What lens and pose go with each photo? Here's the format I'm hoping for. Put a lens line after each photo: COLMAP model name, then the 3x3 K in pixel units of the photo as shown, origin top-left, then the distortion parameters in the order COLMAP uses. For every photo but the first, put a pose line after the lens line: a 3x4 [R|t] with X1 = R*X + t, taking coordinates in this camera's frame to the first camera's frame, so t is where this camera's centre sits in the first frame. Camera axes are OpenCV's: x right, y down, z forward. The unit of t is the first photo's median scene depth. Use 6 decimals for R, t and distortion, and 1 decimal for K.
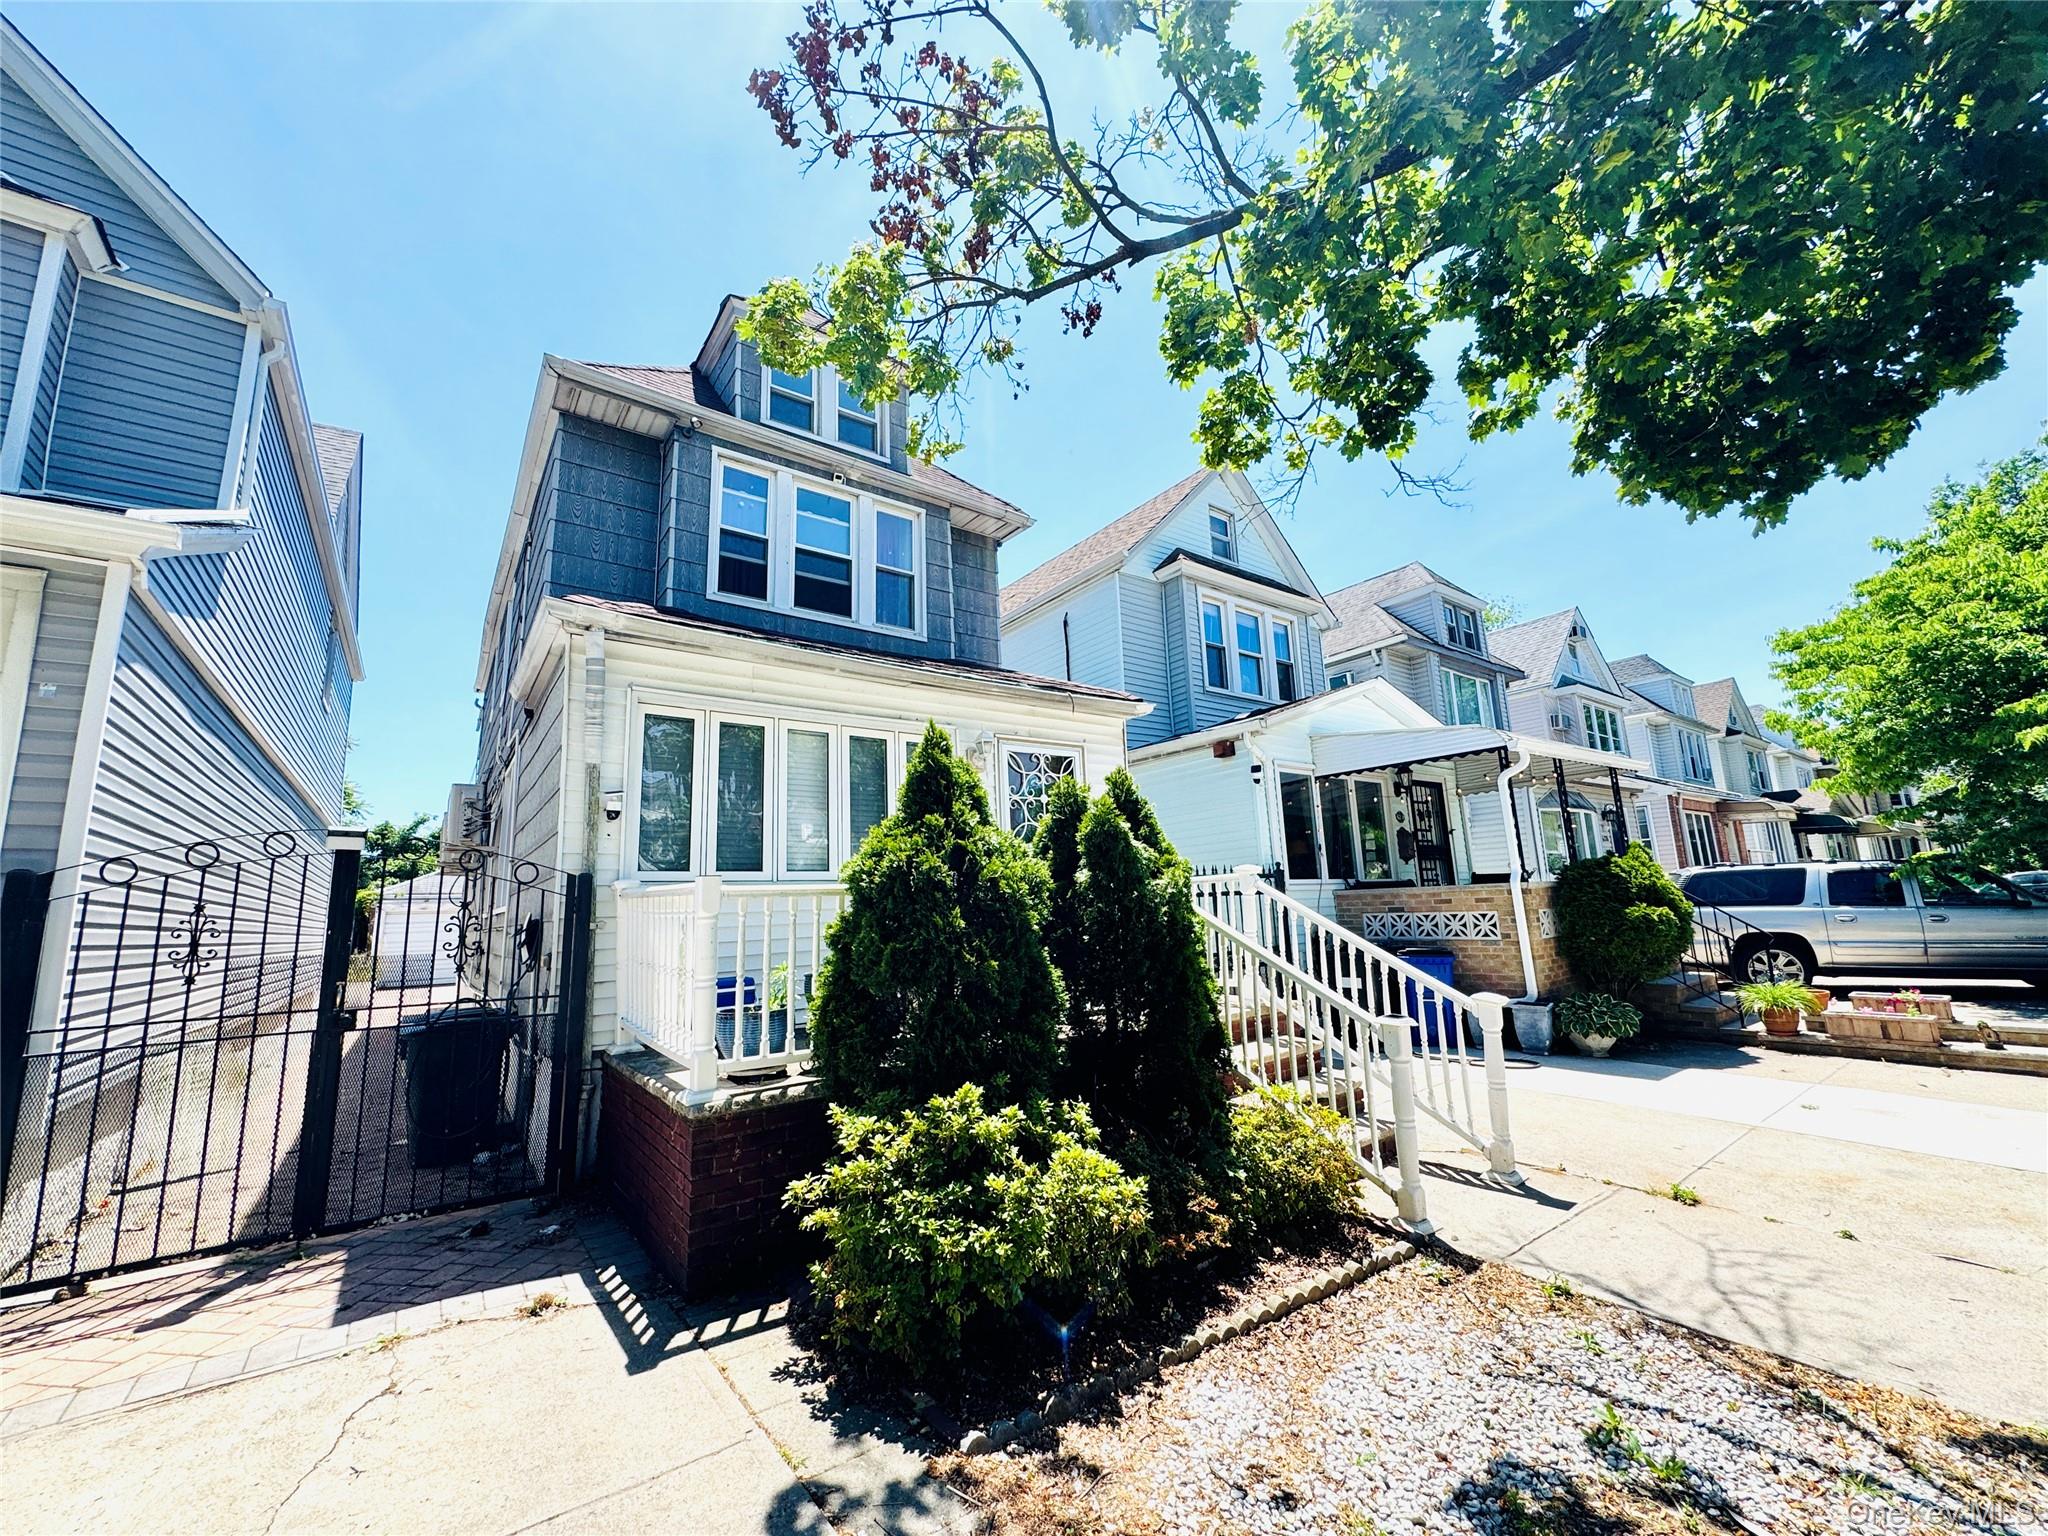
lens RADIAL K [[814.9, 0, 1024.0], [0, 814.9, 768.0], [0, 0, 1]] dist [-0.000083, -0.000214]
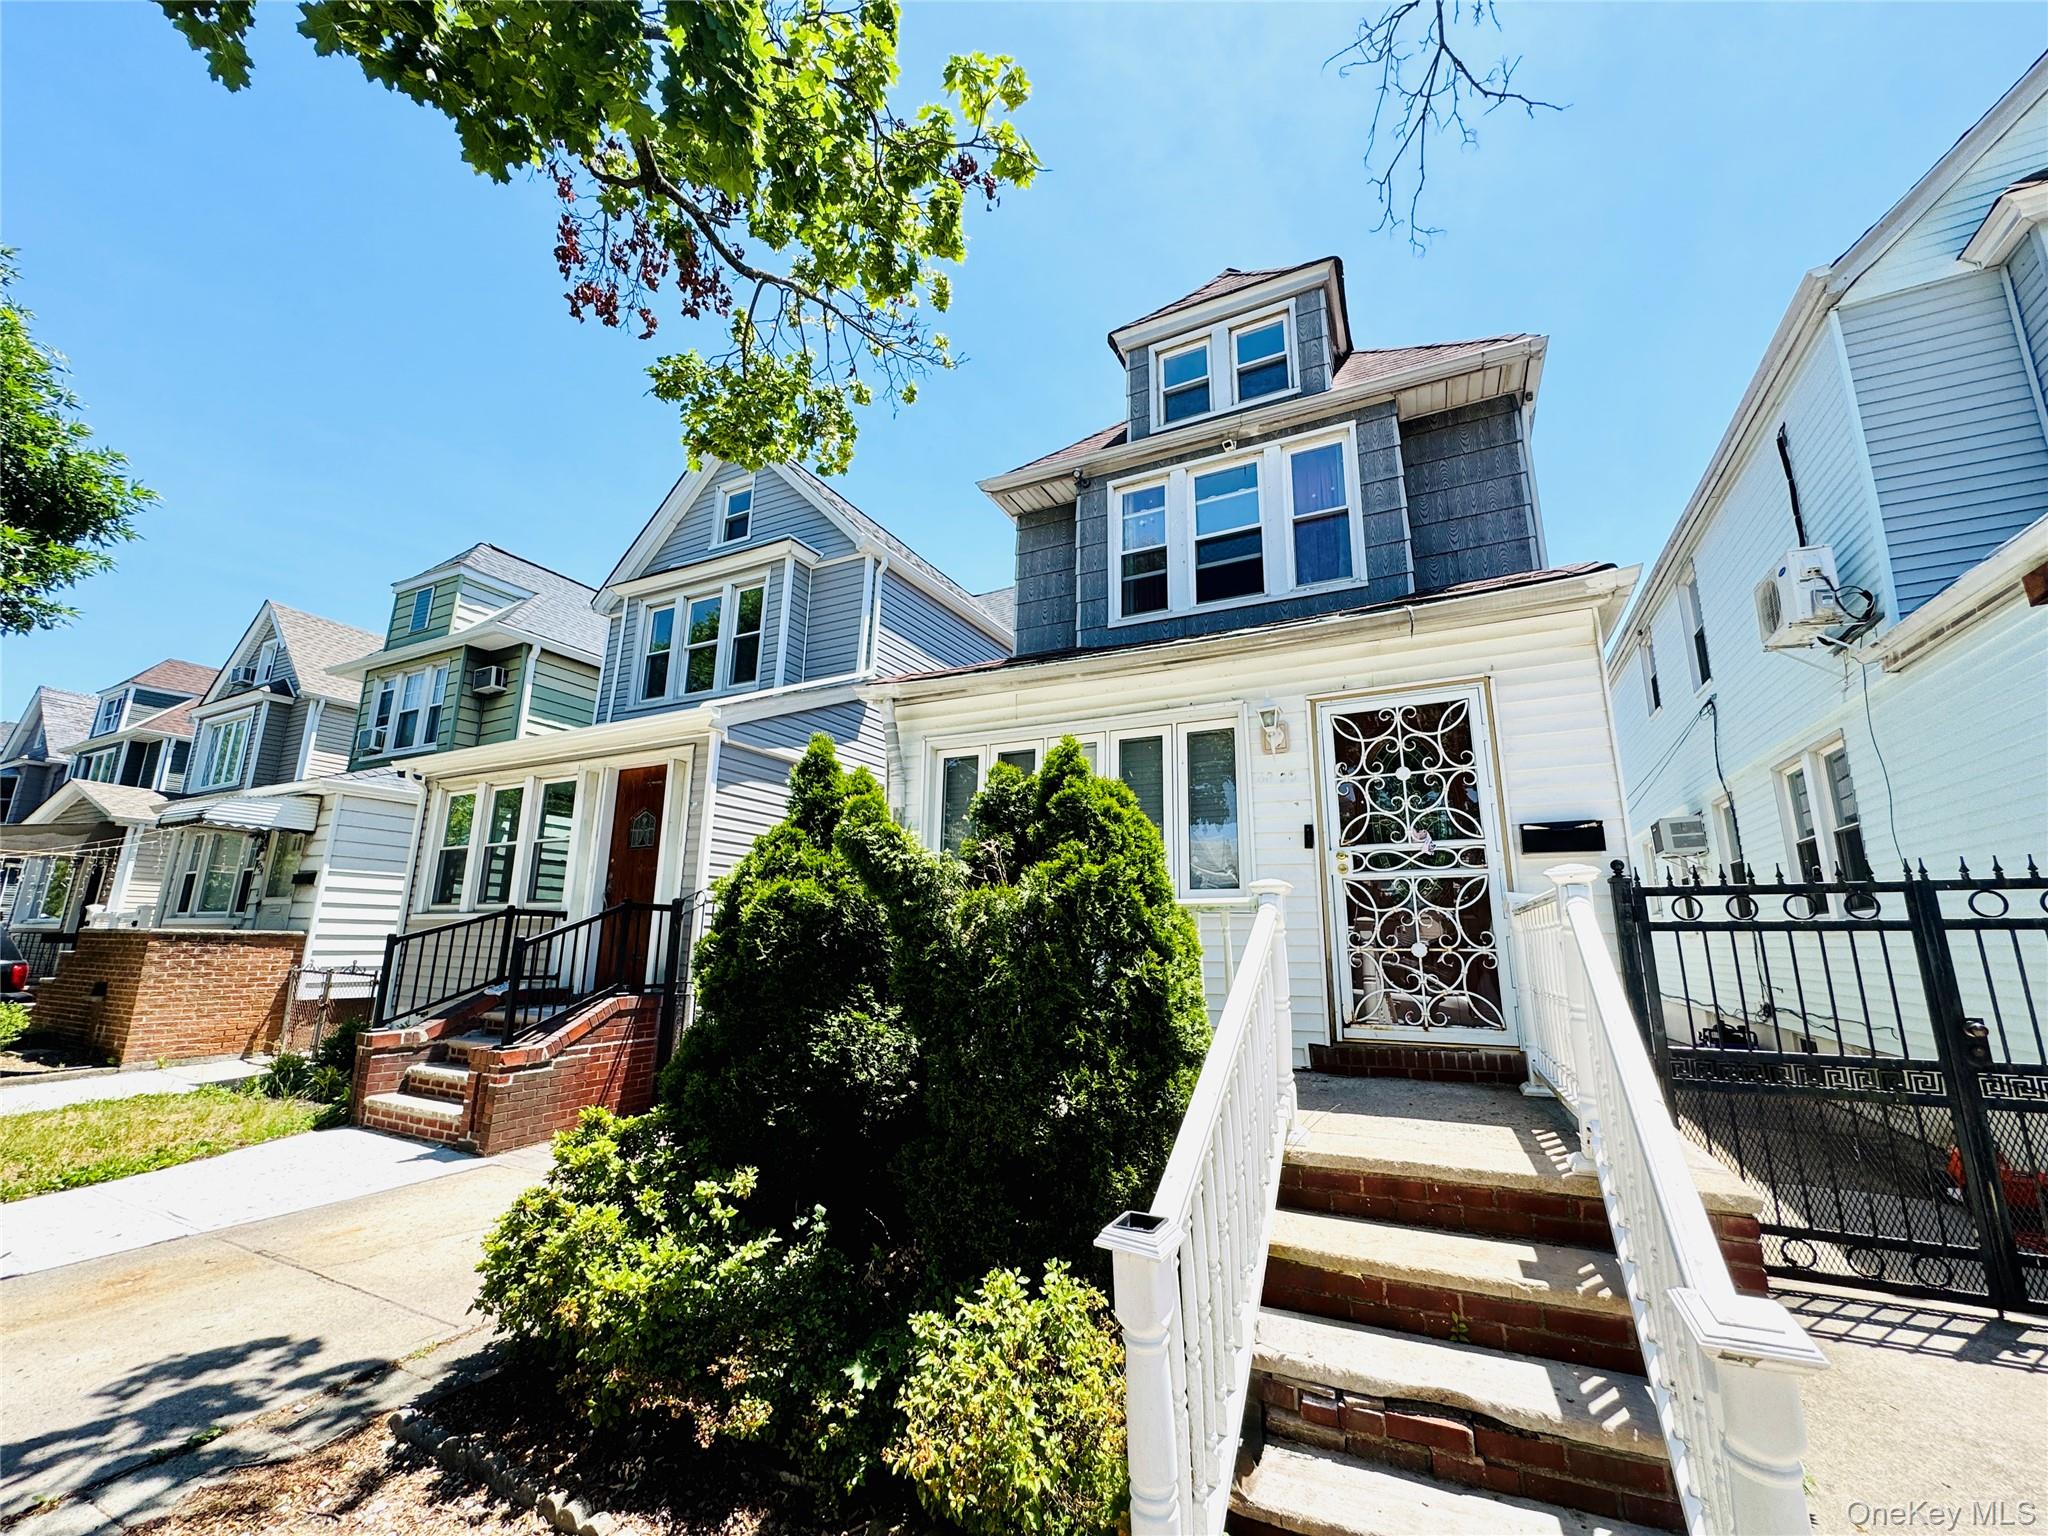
lens RADIAL K [[814.9, 0, 1024.0], [0, 814.9, 768.0], [0, 0, 1]] dist [-0.000083, -0.000214]
pose [[0.453458, -0.147190, -0.879040, 0.443287], [0.126250, 0.986932, -0.100129, 0.057622], [0.882291, -0.065575, 0.466115, 0.405112]]
